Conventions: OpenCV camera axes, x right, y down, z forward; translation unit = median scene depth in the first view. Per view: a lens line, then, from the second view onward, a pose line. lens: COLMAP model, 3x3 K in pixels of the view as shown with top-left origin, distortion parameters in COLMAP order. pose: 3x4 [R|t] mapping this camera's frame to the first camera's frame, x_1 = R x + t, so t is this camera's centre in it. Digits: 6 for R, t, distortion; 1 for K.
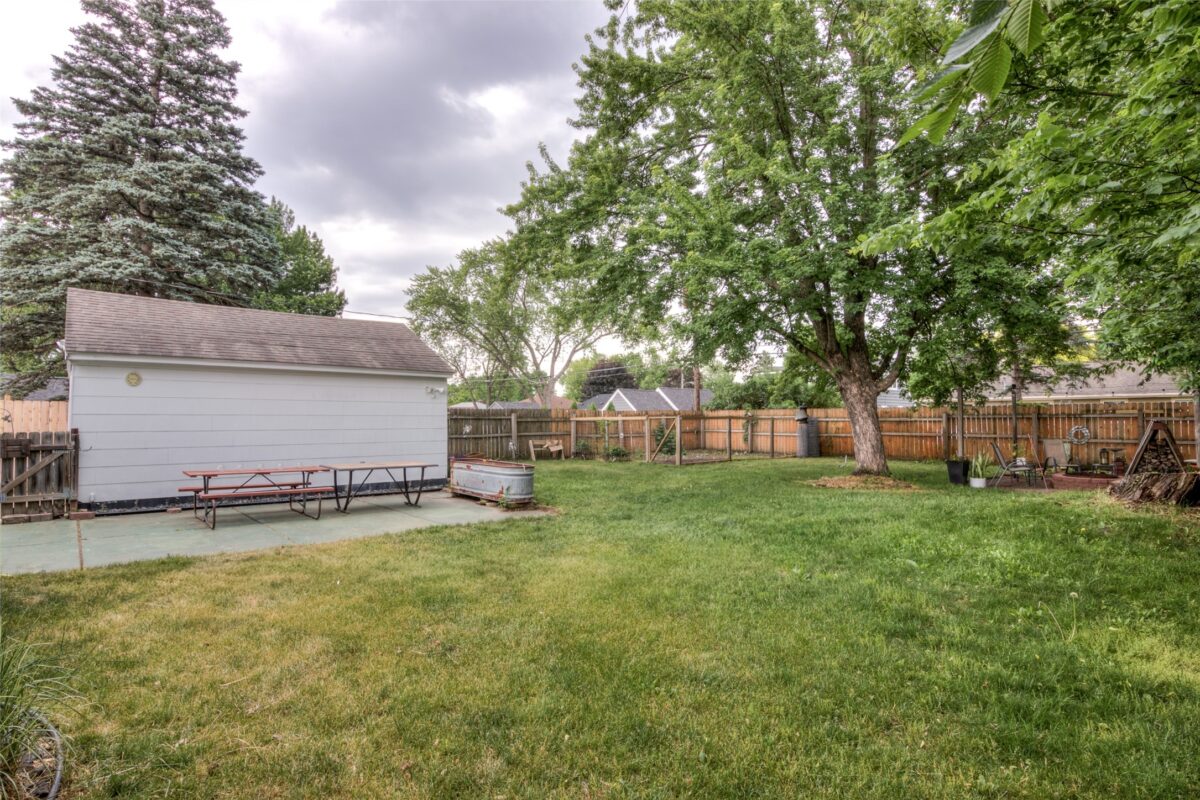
lens RADIAL K [[608.8, 0, 600.0], [0, 608.8, 400.0], [0, 0, 1]] dist [-0.002813, -0.000608]
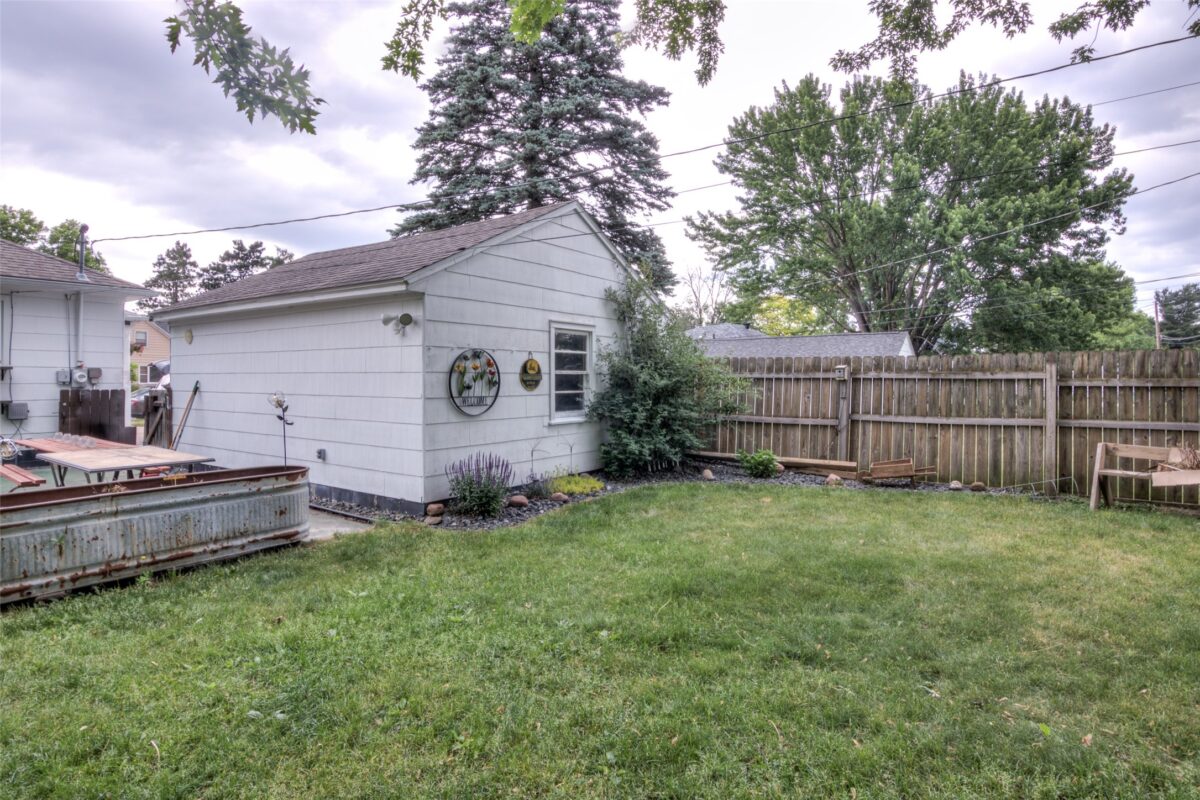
lens RADIAL K [[644.6, 0, 597.9], [0, 644.6, 374.4], [0, 0, 1]] dist [-0.007006, -0.011197]
pose [[0.226520, -0.004270, -0.973997, 0.176843], [0.028104, 0.999603, 0.002154, 0.020367], [0.973601, -0.027861, 0.226550, 0.681715]]
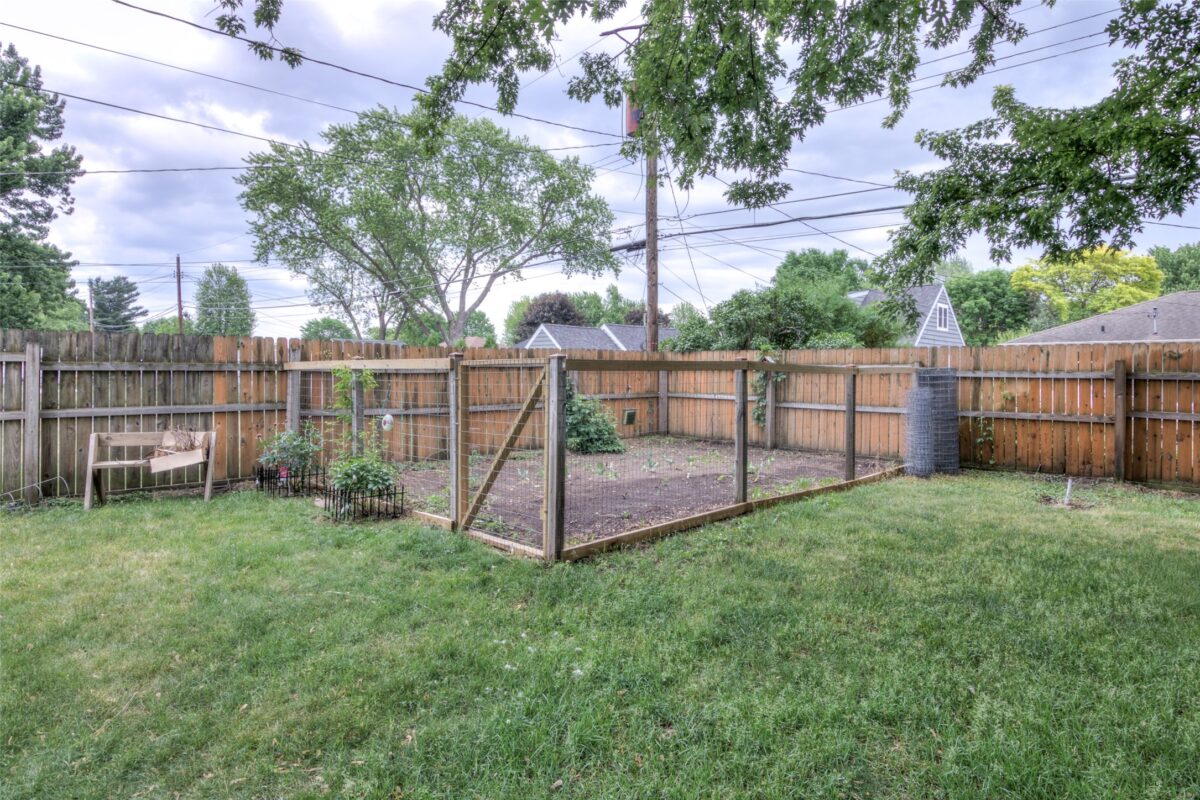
lens RADIAL K [[644.6, 0, 597.9], [0, 644.6, 374.4], [0, 0, 1]] dist [-0.007006, -0.011197]
pose [[0.998379, 0.009909, 0.056049, 0.125324], [-0.012065, 0.999195, 0.038270, 0.022356], [-0.055625, -0.038884, 0.997694, 0.702505]]
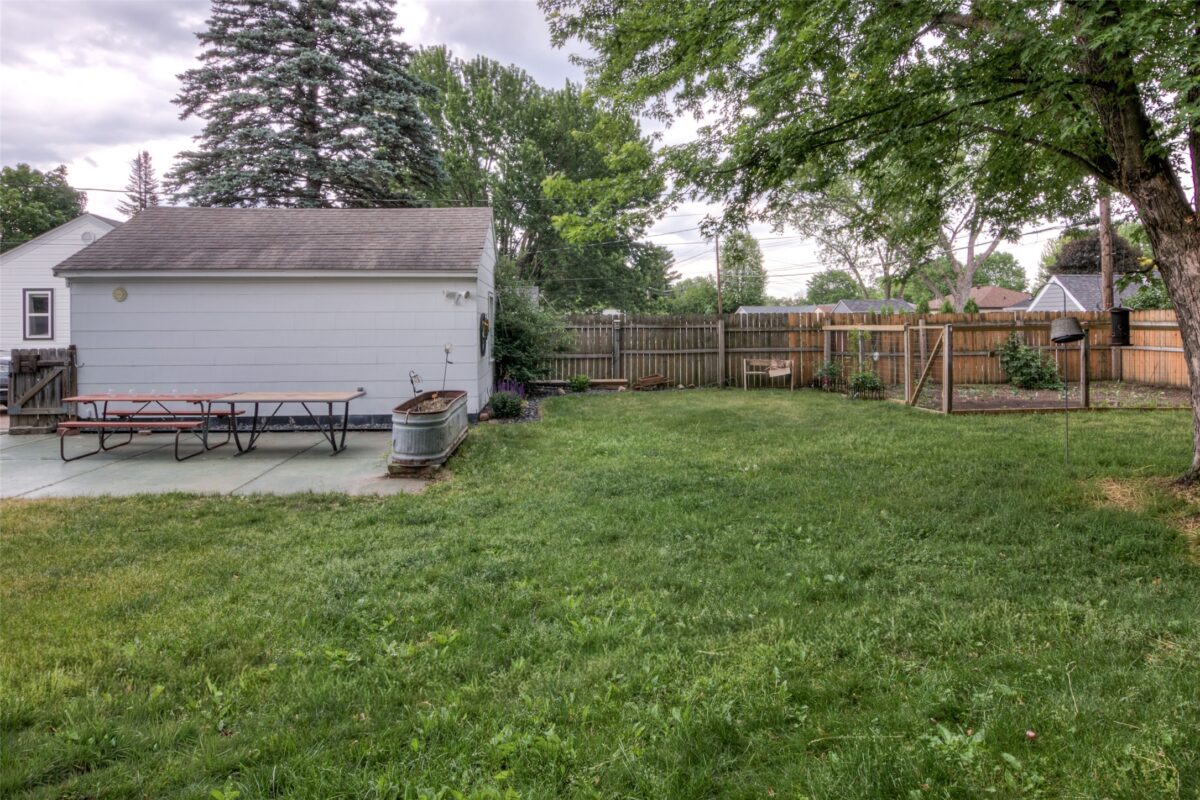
lens RADIAL K [[726.6, 0, 600.2], [0, 726.6, 317.5], [0, 0, 1]] dist [-0.003806, -0.000722]
pose [[0.796342, -0.005520, -0.604822, 0.265095], [0.022828, 0.999520, 0.020935, -0.002020], [0.604416, -0.030478, 0.796086, 0.262232]]
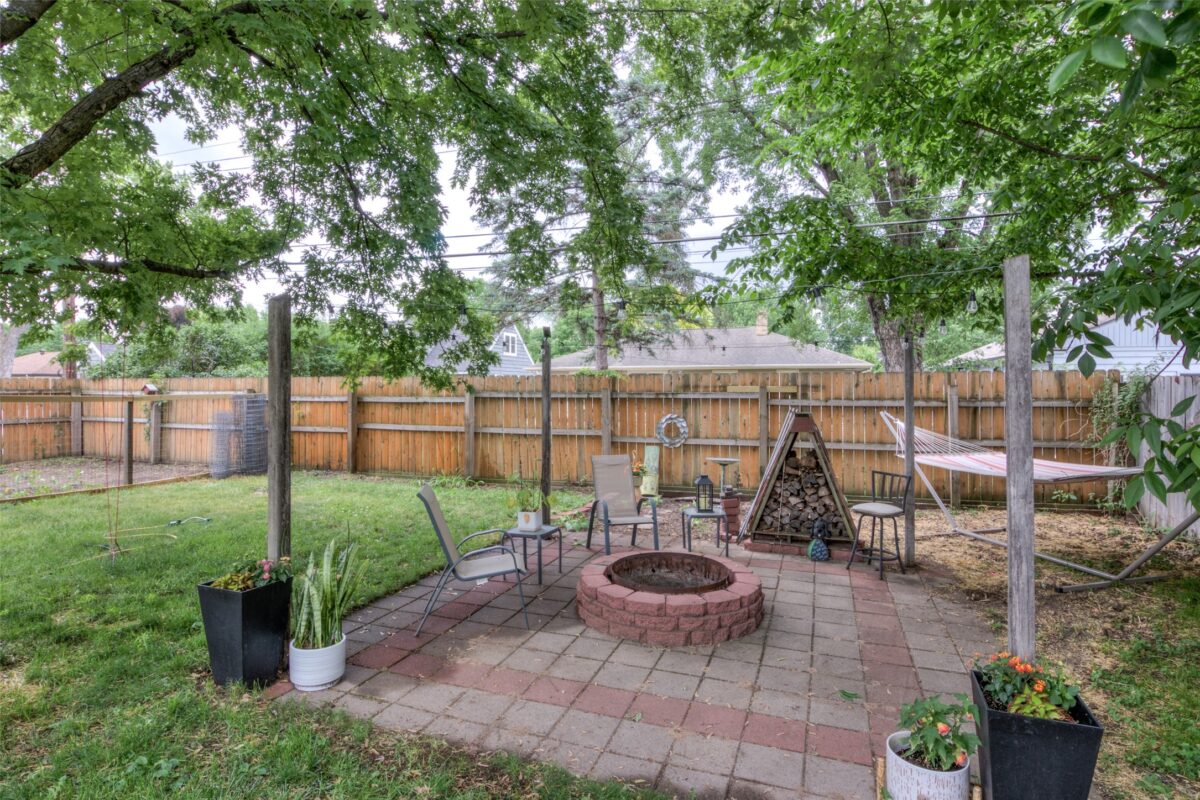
lens RADIAL K [[632.6, 0, 590.0], [0, 632.6, 396.8], [0, 0, 1]] dist [-0.002974, -0.010298]
pose [[0.876776, -0.002732, 0.480890, 0.396082], [-0.018182, 0.999081, 0.038827, 0.005701], [-0.480554, -0.042786, 0.875921, 0.474660]]
